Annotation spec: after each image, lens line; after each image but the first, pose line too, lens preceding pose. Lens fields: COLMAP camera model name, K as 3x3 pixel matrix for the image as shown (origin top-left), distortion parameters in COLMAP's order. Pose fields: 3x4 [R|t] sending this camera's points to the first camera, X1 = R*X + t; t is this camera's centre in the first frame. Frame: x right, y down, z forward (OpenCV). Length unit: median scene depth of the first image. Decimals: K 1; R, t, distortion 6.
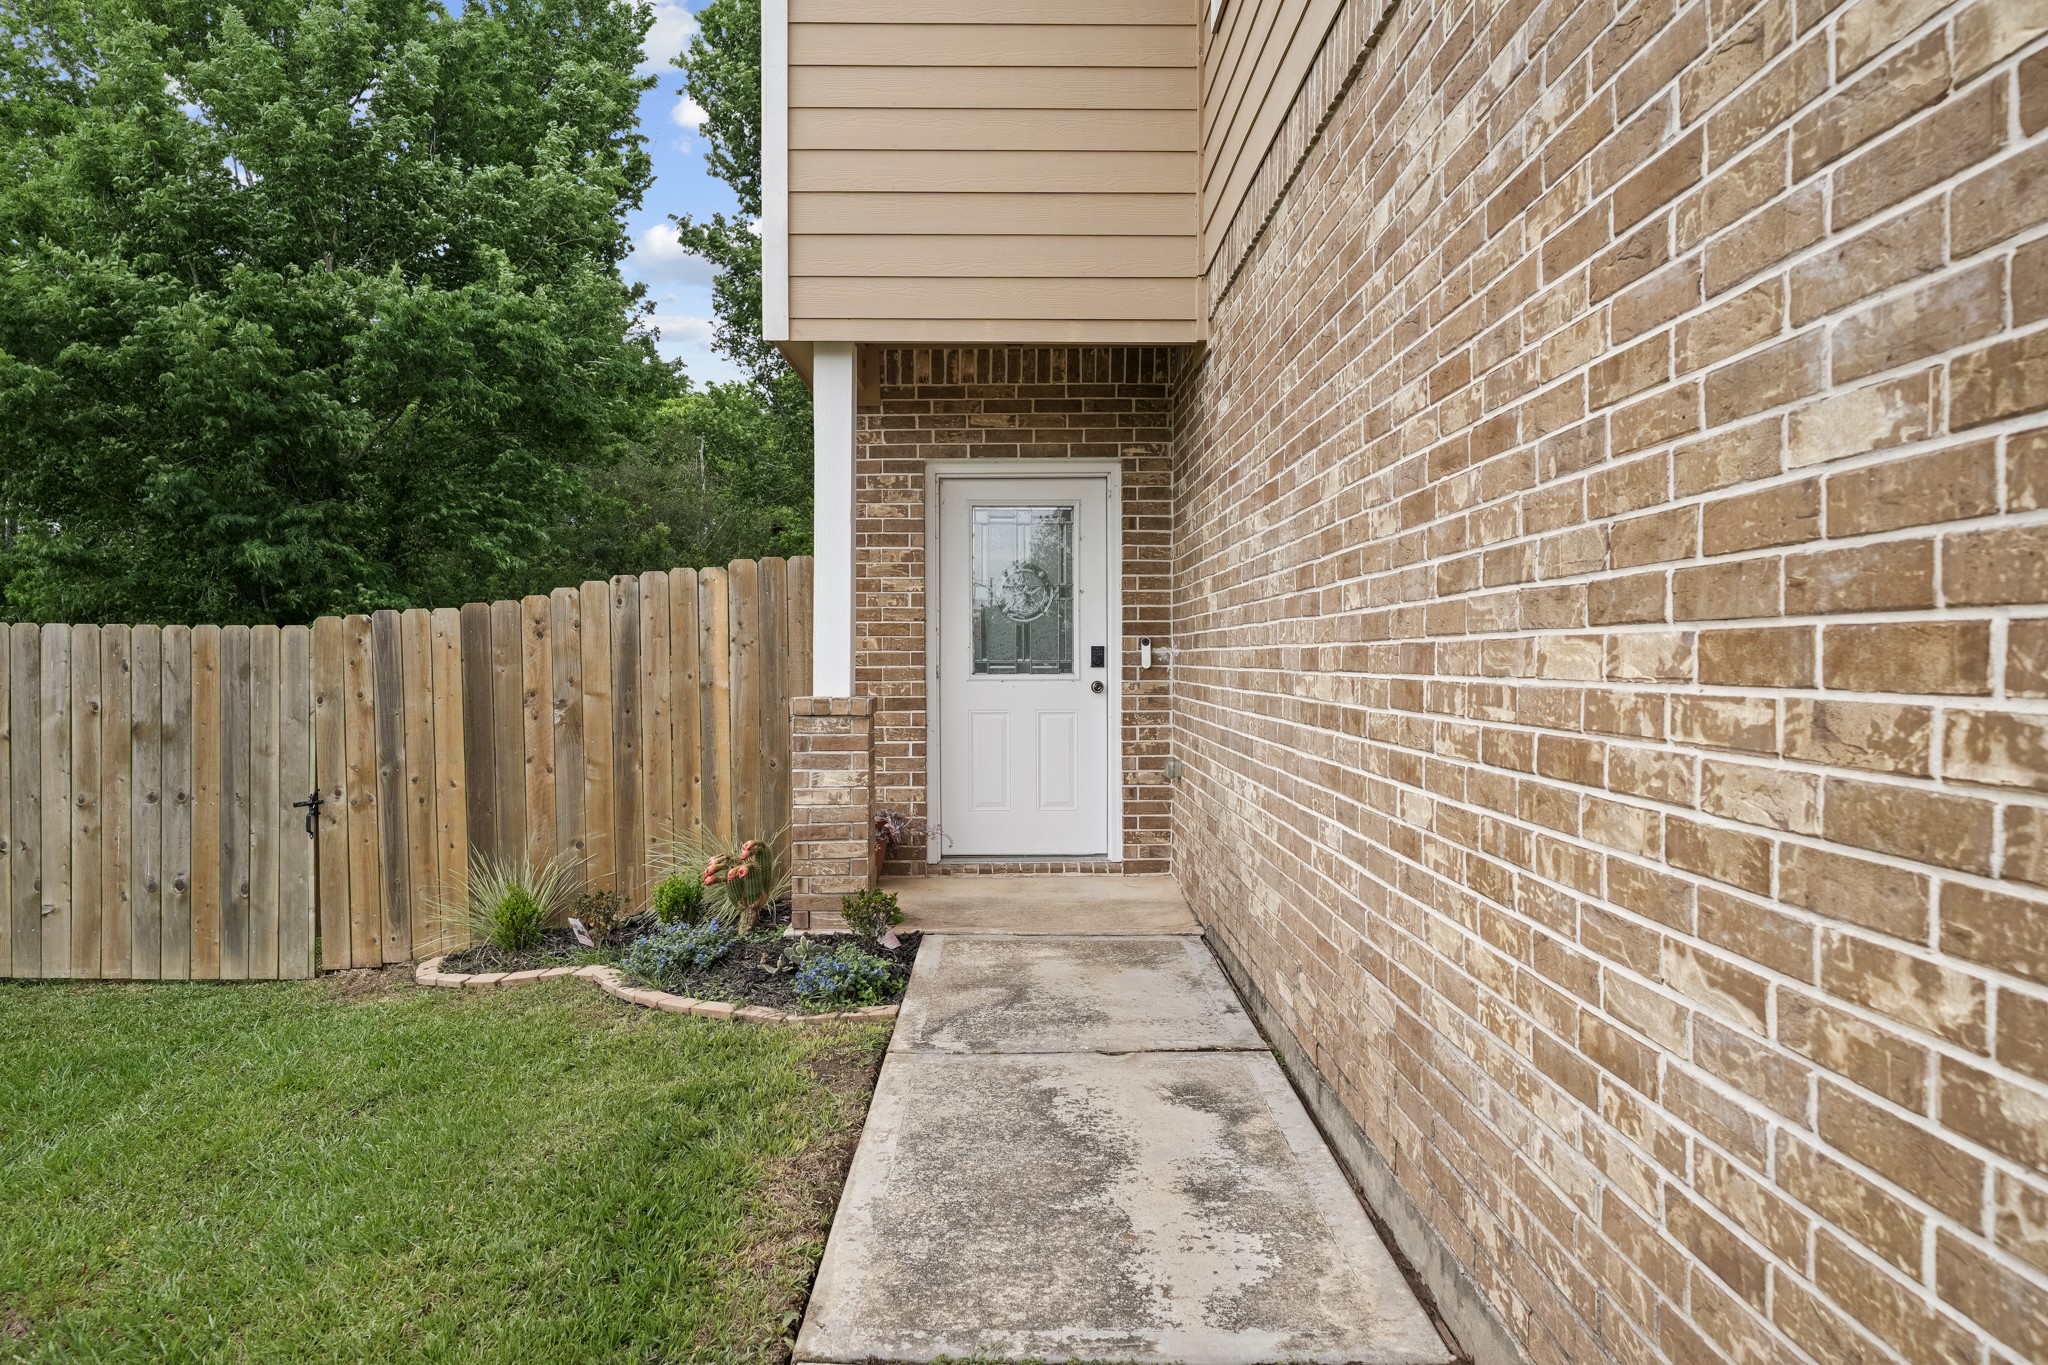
lens RADIAL K [[1394.3, 0, 1022.4], [0, 1394.3, 674.7], [0, 0, 1]] dist [0.000922, -0.000234]
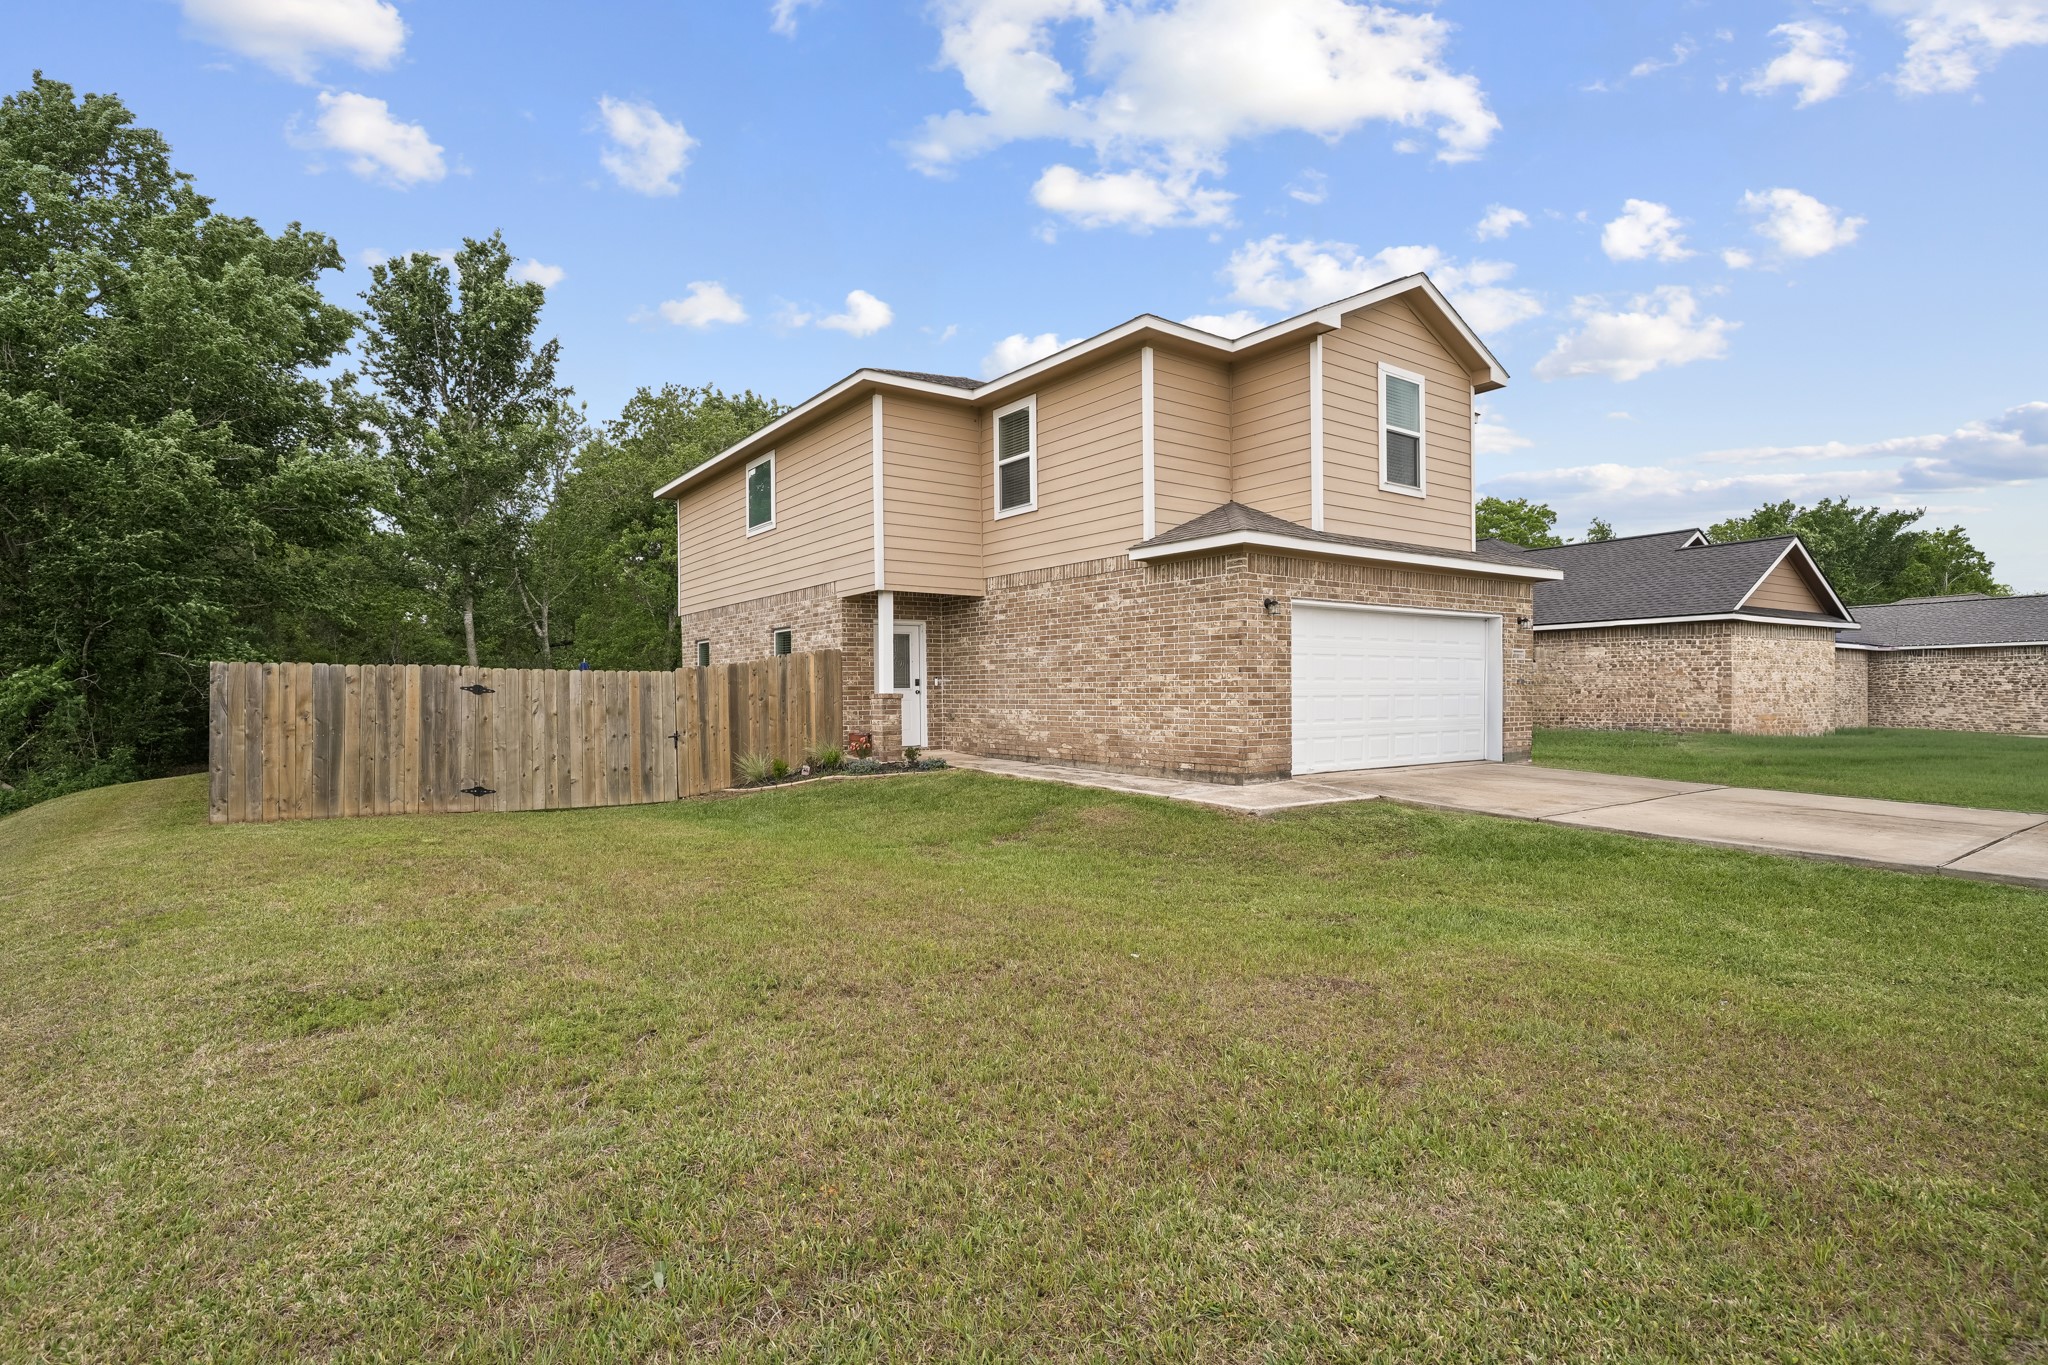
lens RADIAL K [[984.0, 0, 1038.2], [0, 984.0, 692.1], [0, 0, 1]] dist [-0.000684, 0.000397]
pose [[0.802901, -0.008091, 0.596057, -1.085985], [0.016062, 0.999838, -0.008064, 0.032136], [-0.595896, 0.016048, 0.802902, -0.975167]]
